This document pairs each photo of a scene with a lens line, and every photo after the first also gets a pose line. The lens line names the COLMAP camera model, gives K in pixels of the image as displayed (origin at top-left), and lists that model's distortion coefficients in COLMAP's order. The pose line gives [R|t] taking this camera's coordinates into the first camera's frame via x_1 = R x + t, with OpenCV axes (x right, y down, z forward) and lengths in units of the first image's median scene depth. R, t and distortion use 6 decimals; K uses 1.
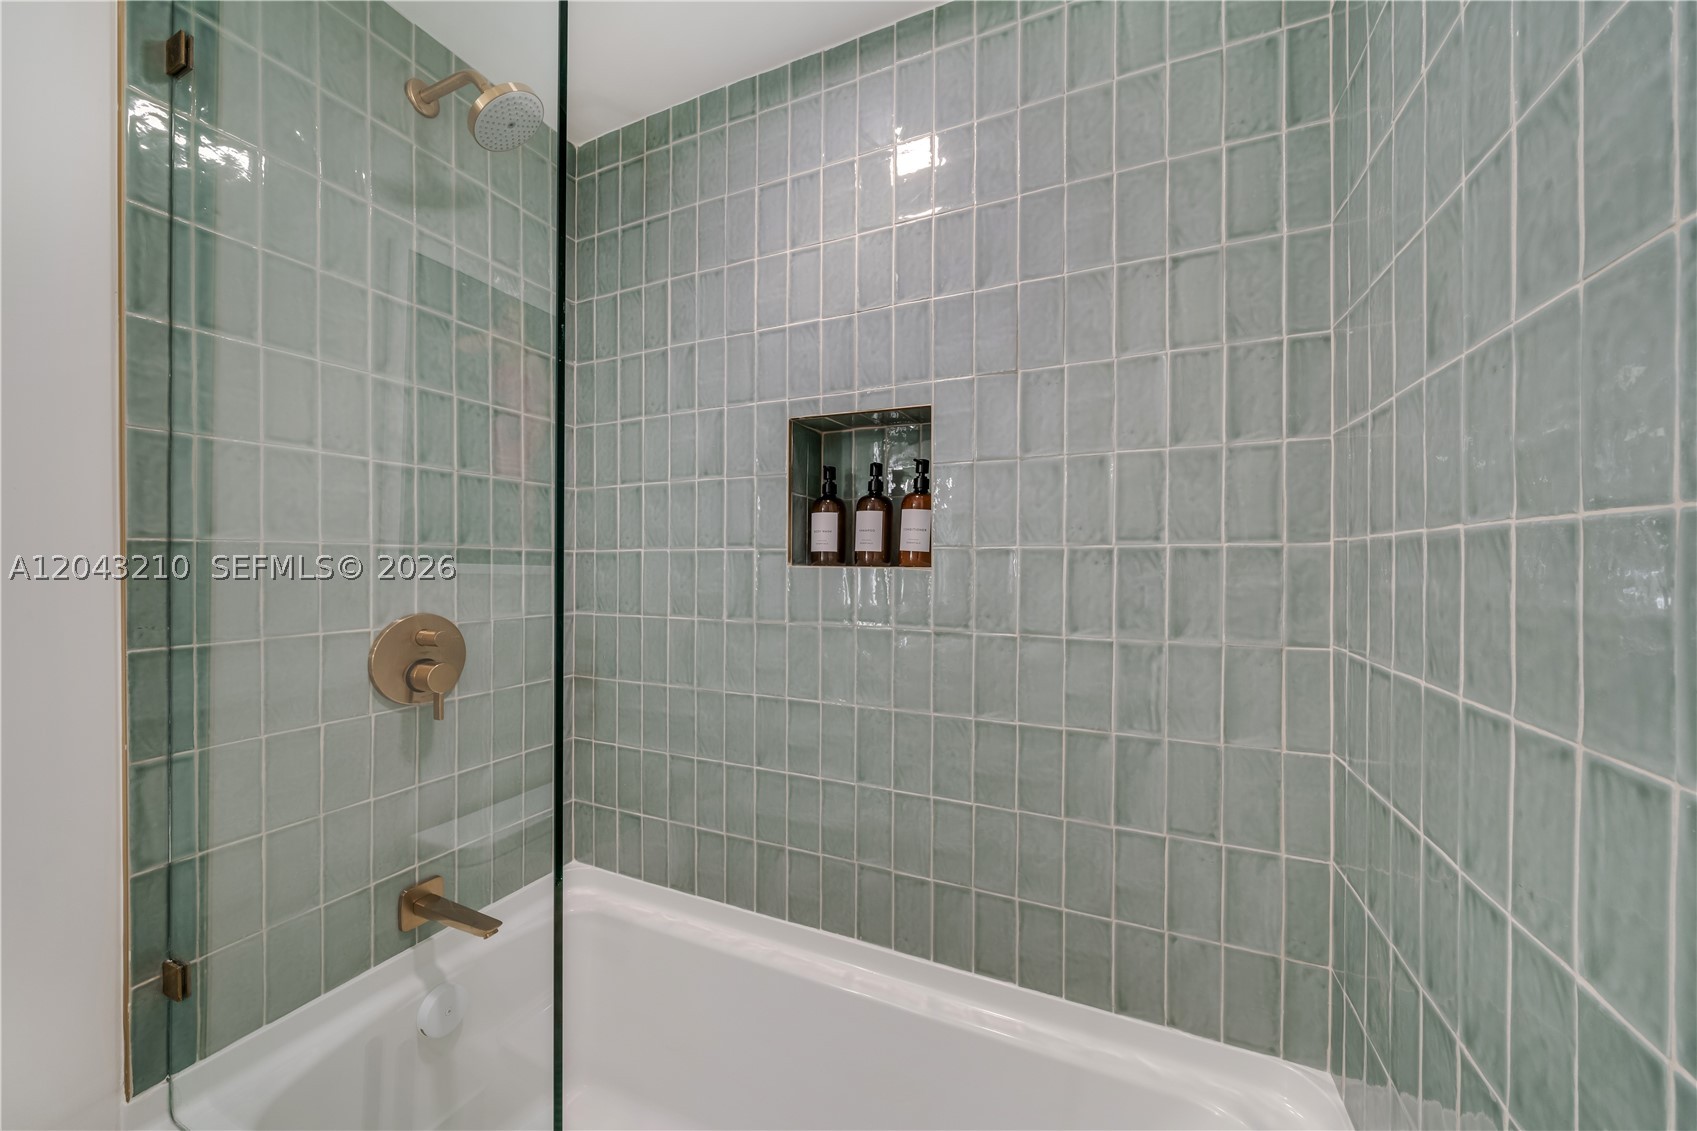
lens RADIAL K [[585.0, 0, 850.9], [0, 585.0, 564.1], [0, 0, 1]] dist [-0.000953, 0.000072]
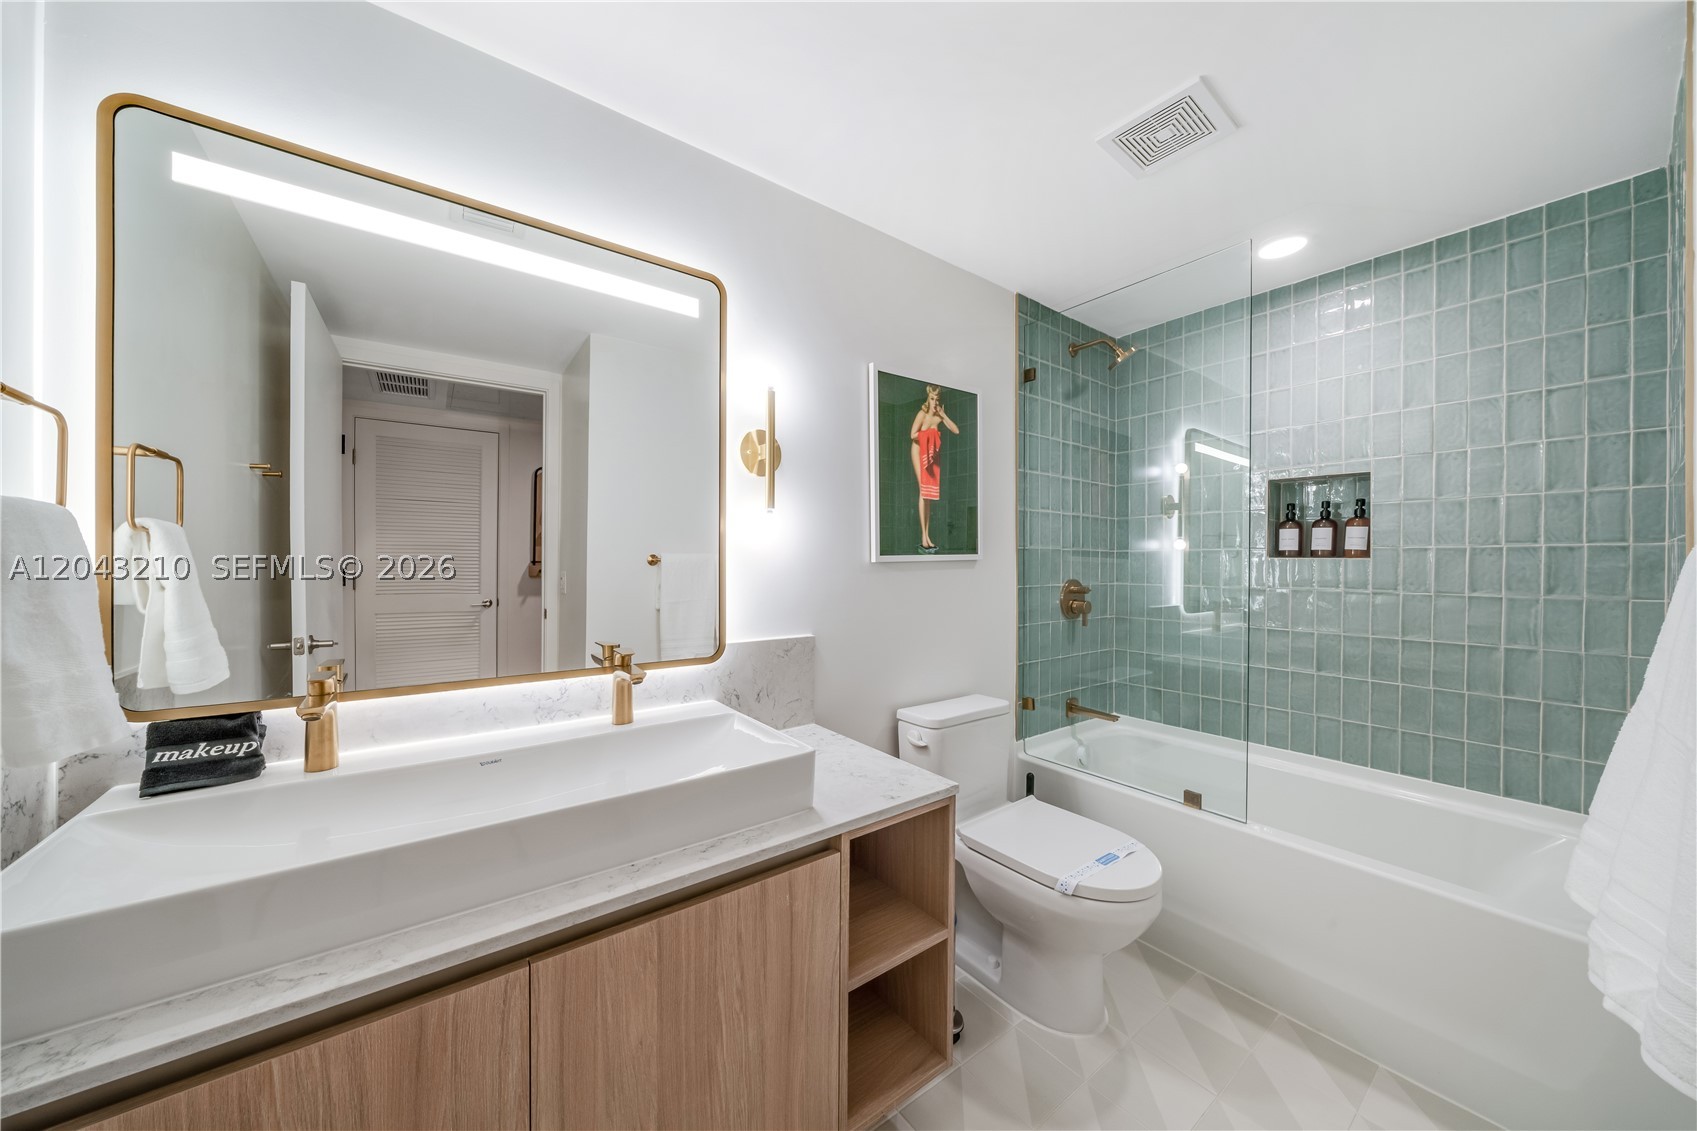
lens RADIAL K [[585.0, 0, 843.6], [0, 585.0, 564.8], [0, 0, 1]] dist [-0.000953, 0.000072]
pose [[0.880141, 0.003479, -0.474699, -0.503643], [-0.003779, 0.999993, 0.000321, 0.036028], [0.474696, 0.001511, 0.880148, -1.596271]]
